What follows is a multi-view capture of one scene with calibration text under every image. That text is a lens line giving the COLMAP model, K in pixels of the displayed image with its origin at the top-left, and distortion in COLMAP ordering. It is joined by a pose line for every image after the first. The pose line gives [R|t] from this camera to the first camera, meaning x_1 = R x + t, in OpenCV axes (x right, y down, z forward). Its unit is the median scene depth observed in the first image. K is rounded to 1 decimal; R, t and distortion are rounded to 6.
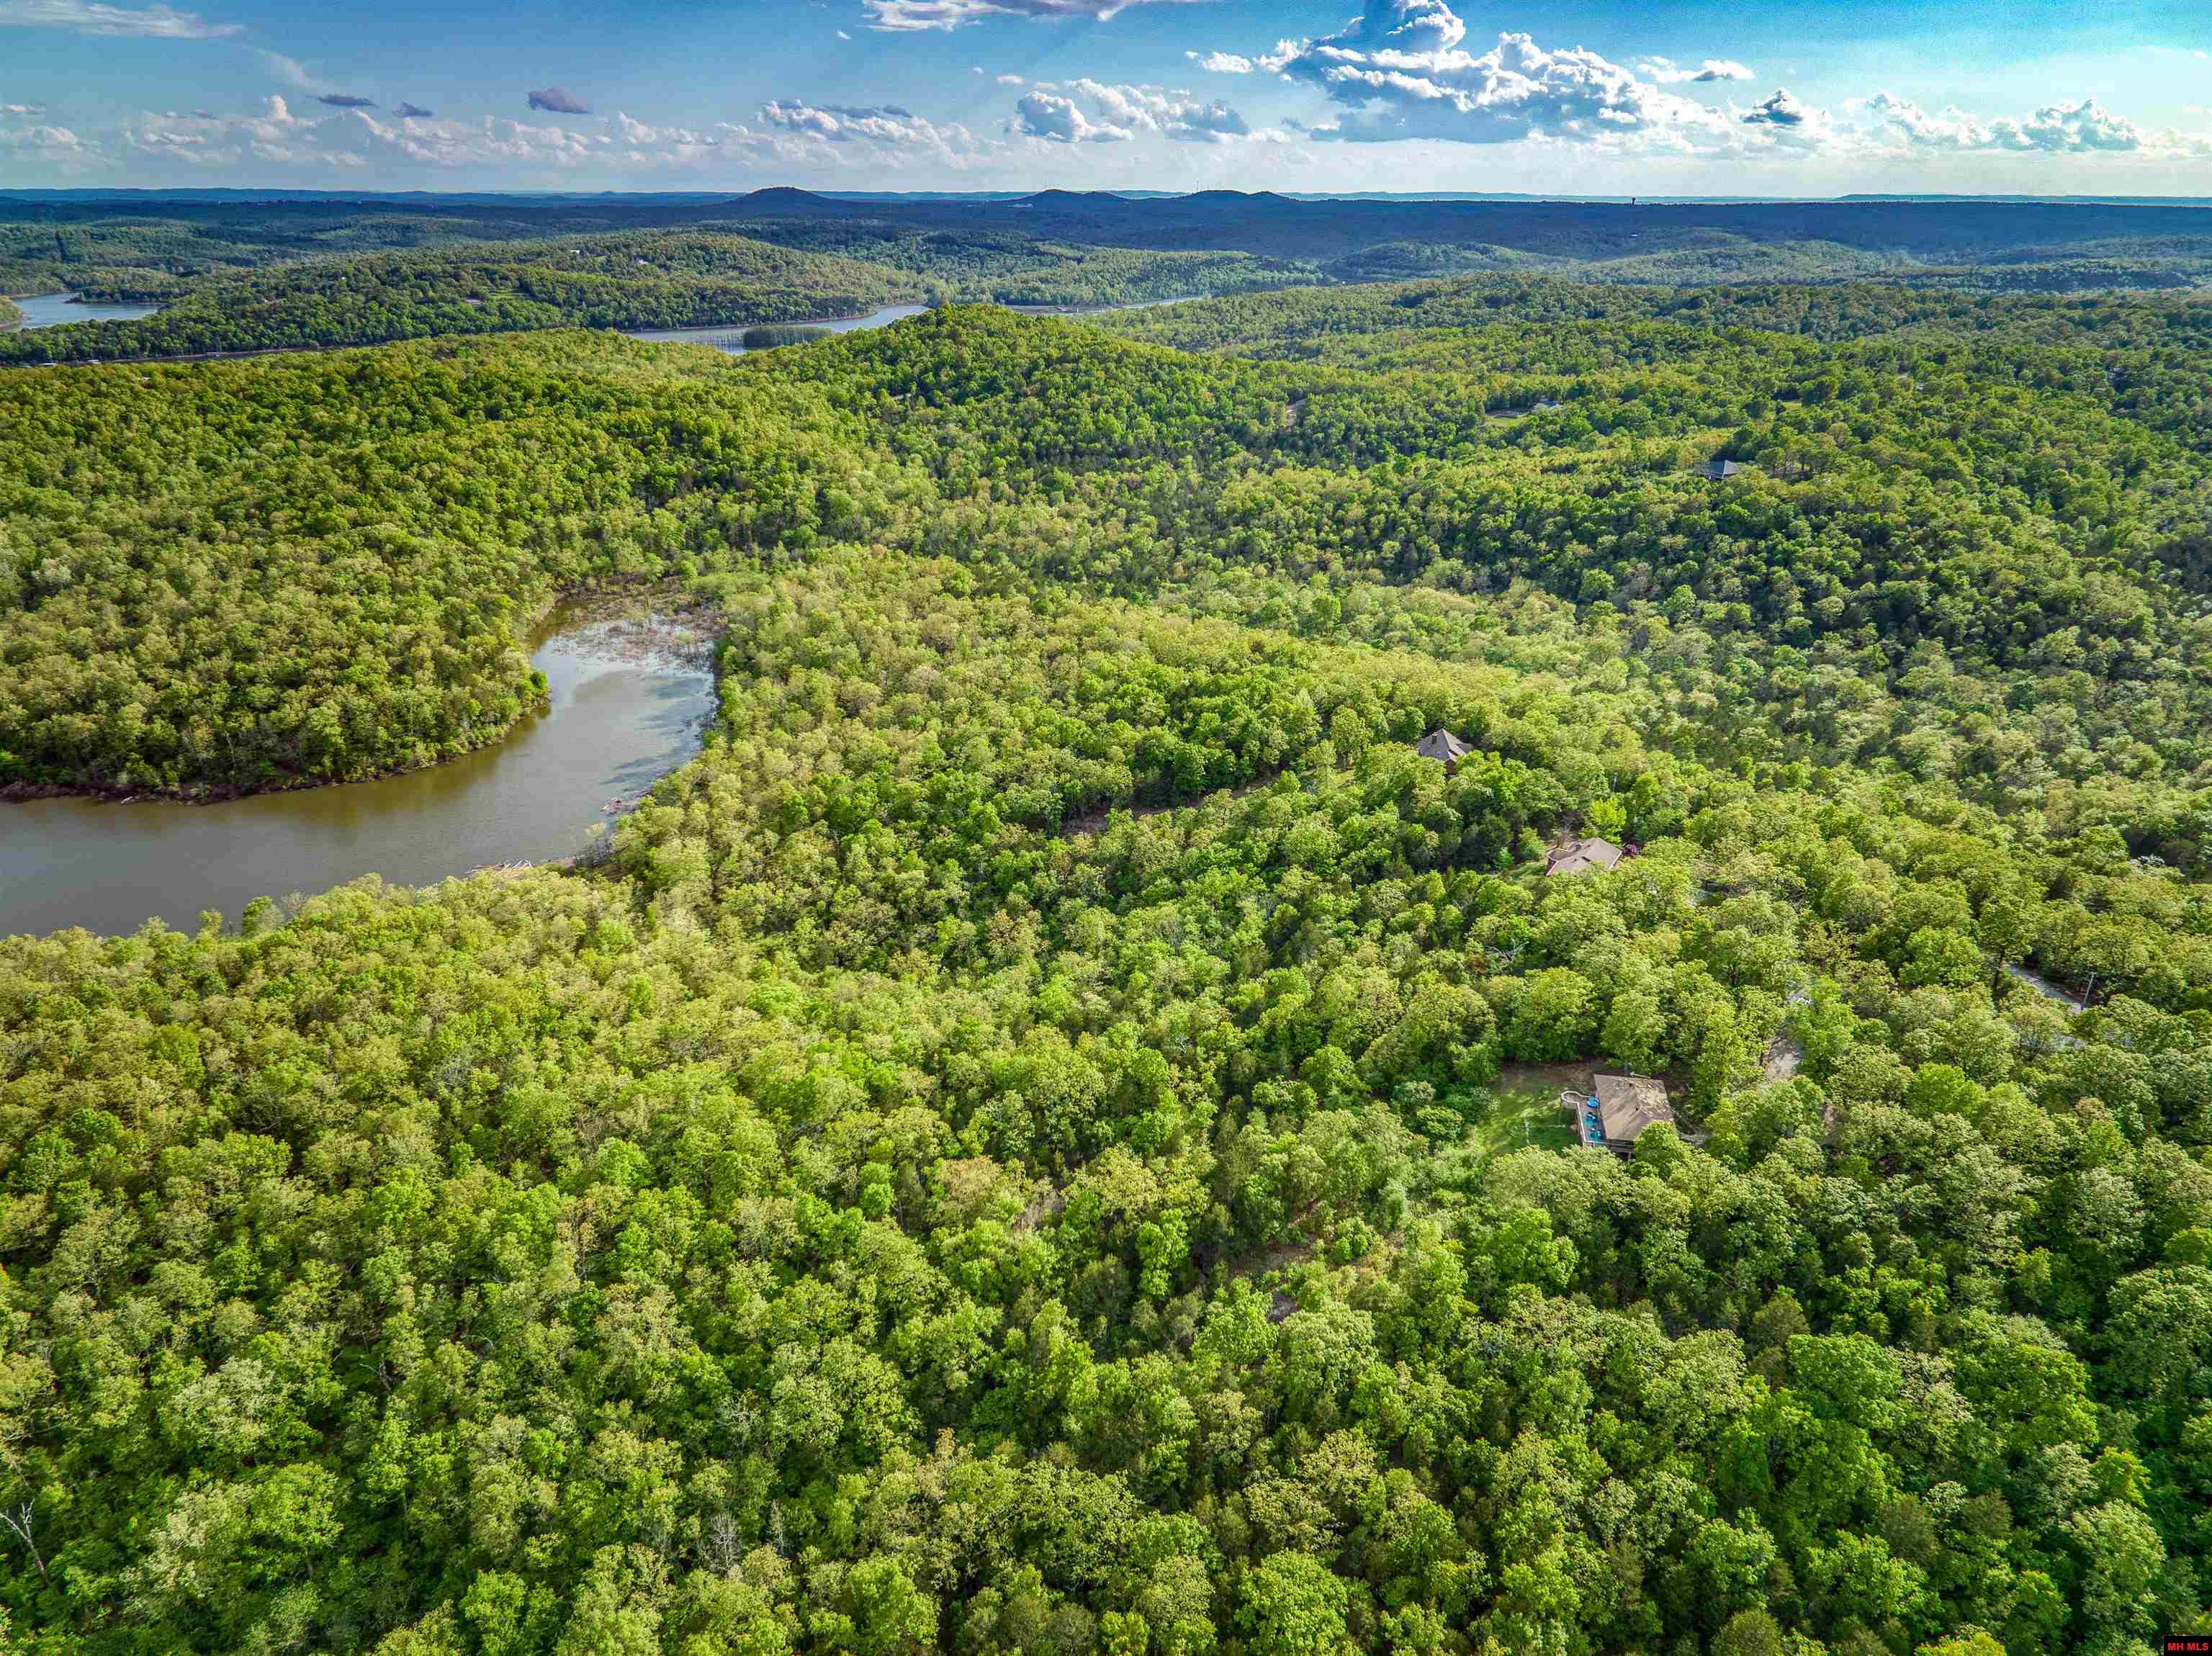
lens RADIAL K [[1471.3, 0, 1106.0], [0, 1471.3, 828.0], [0, 0, 1]] dist [0.024731, -0.021210]
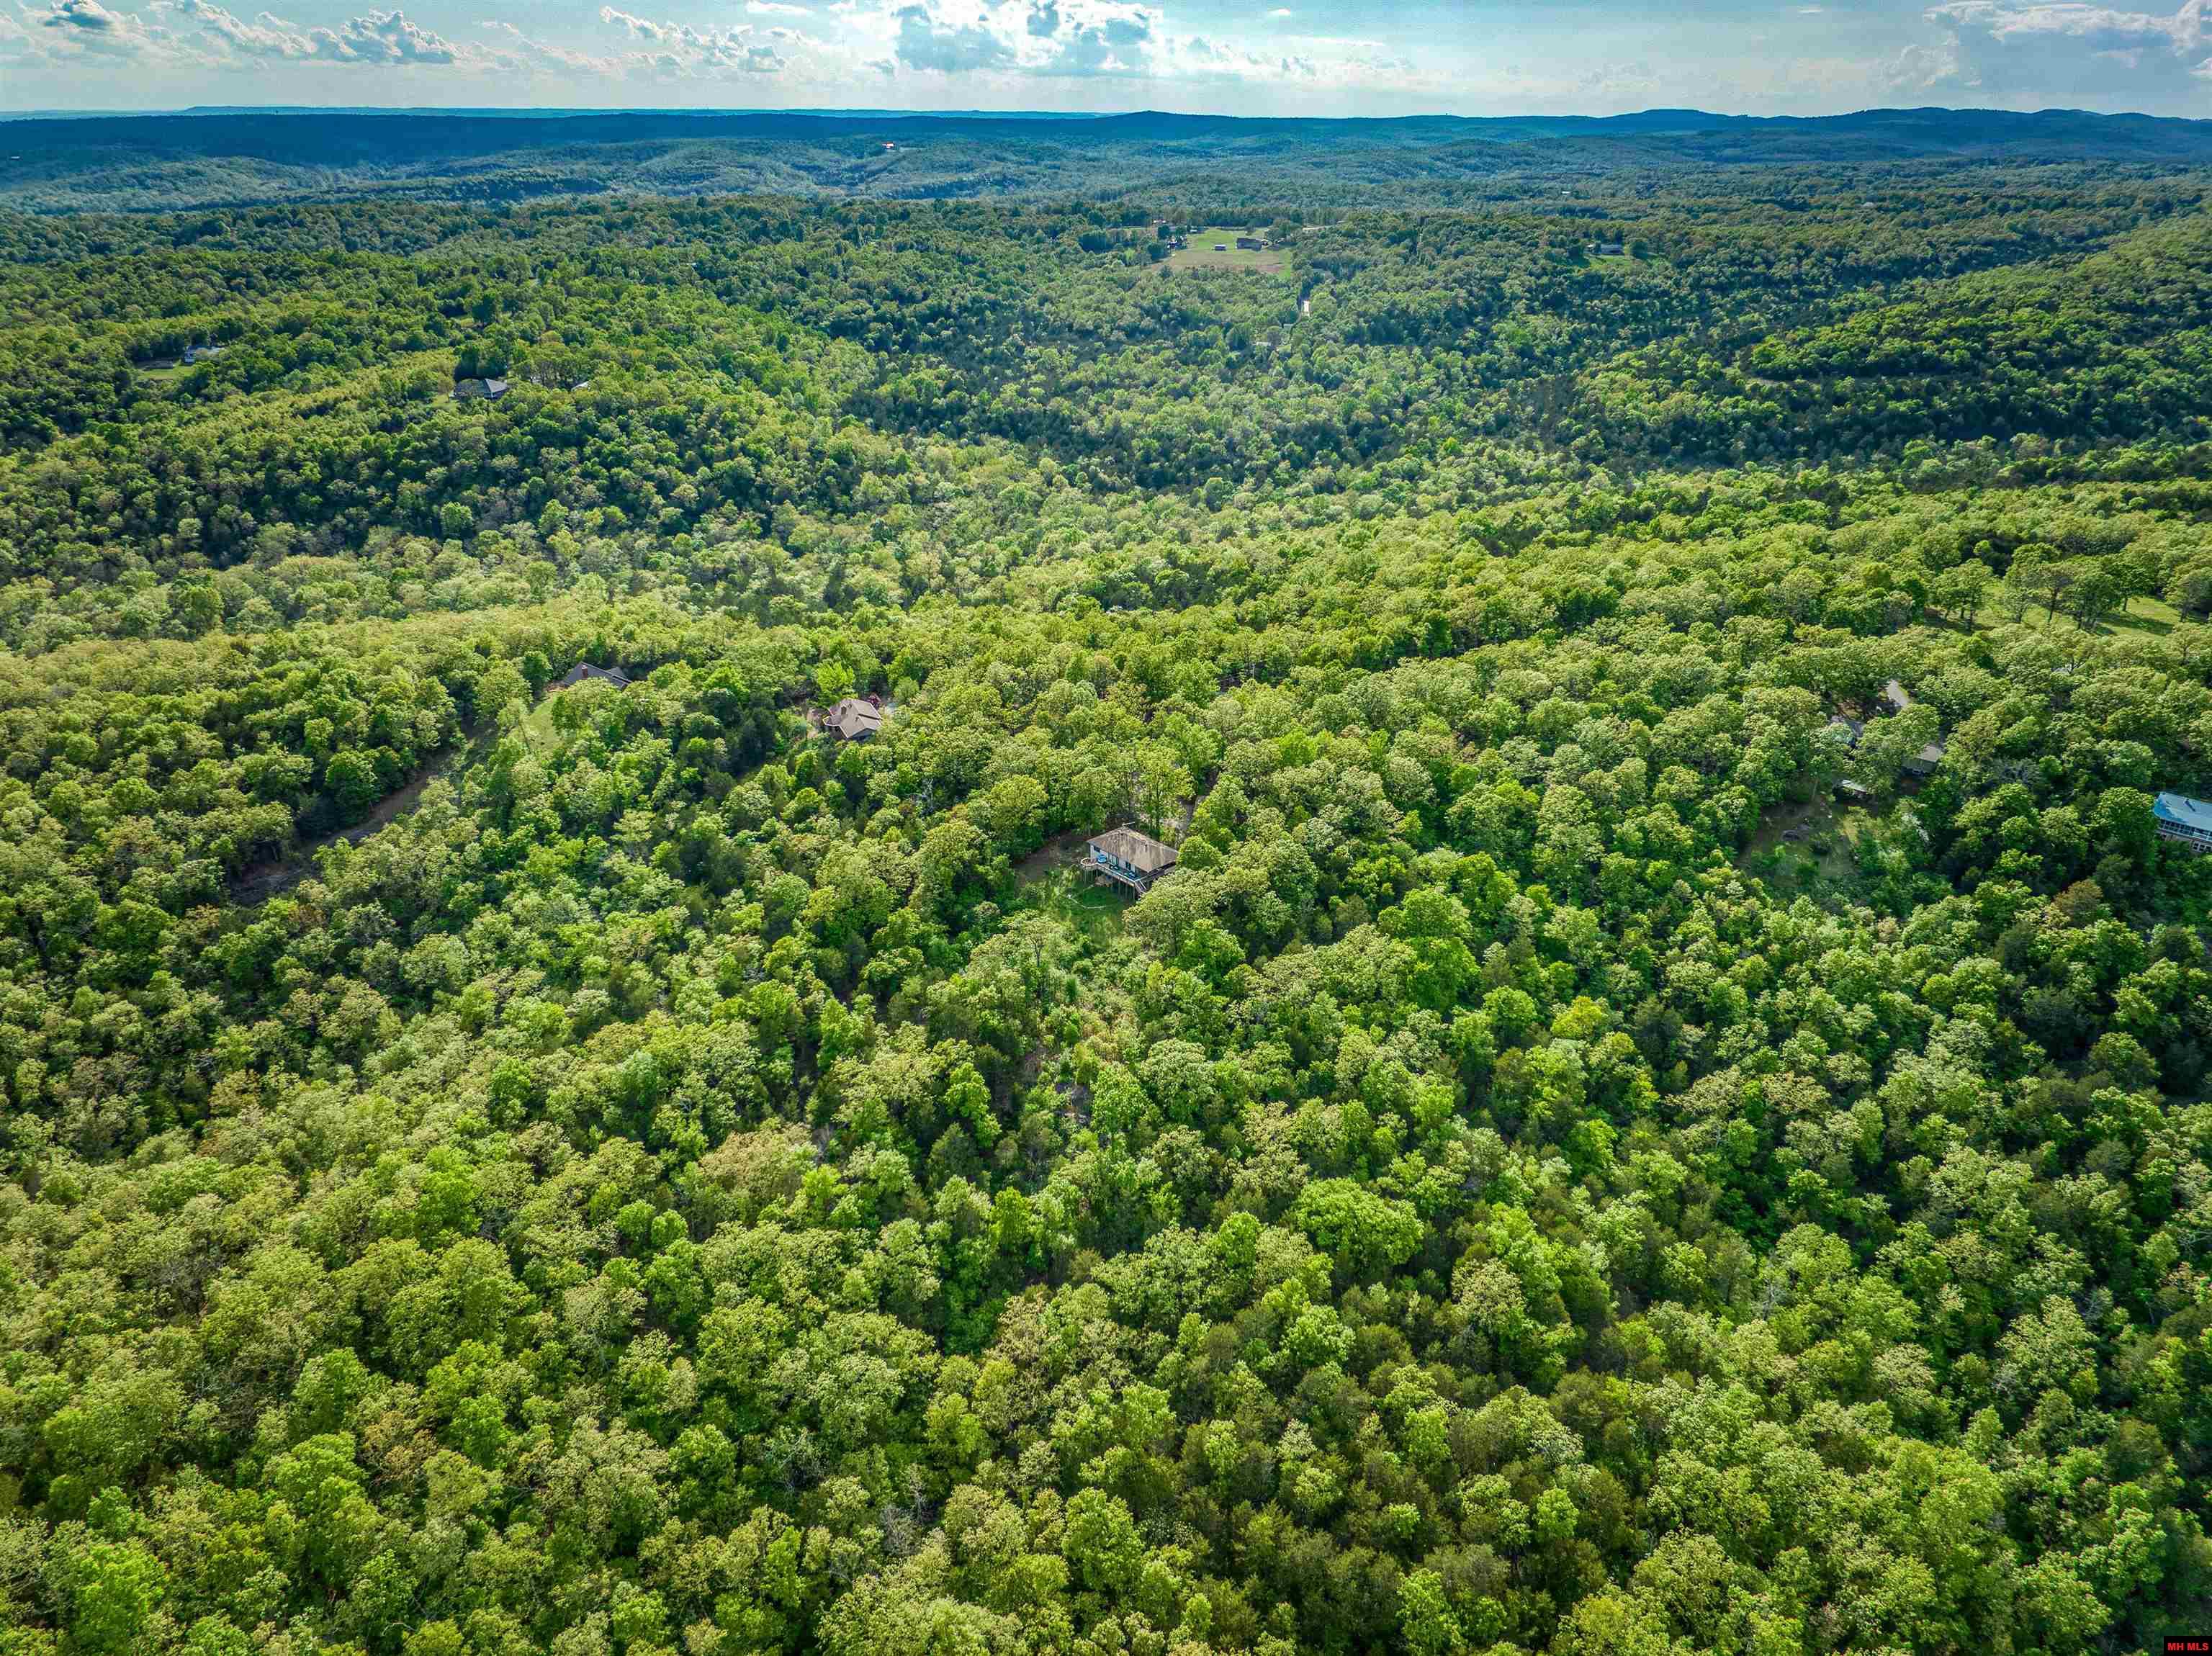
lens RADIAL K [[1471.3, 0, 1106.0], [0, 1471.3, 828.0], [0, 0, 1]] dist [0.024731, -0.021210]
pose [[0.628555, -0.344370, 0.697372, -0.242527], [0.310078, 0.933251, 0.181370, -0.029071], [-0.713281, 0.102238, 0.693381, 0.061401]]
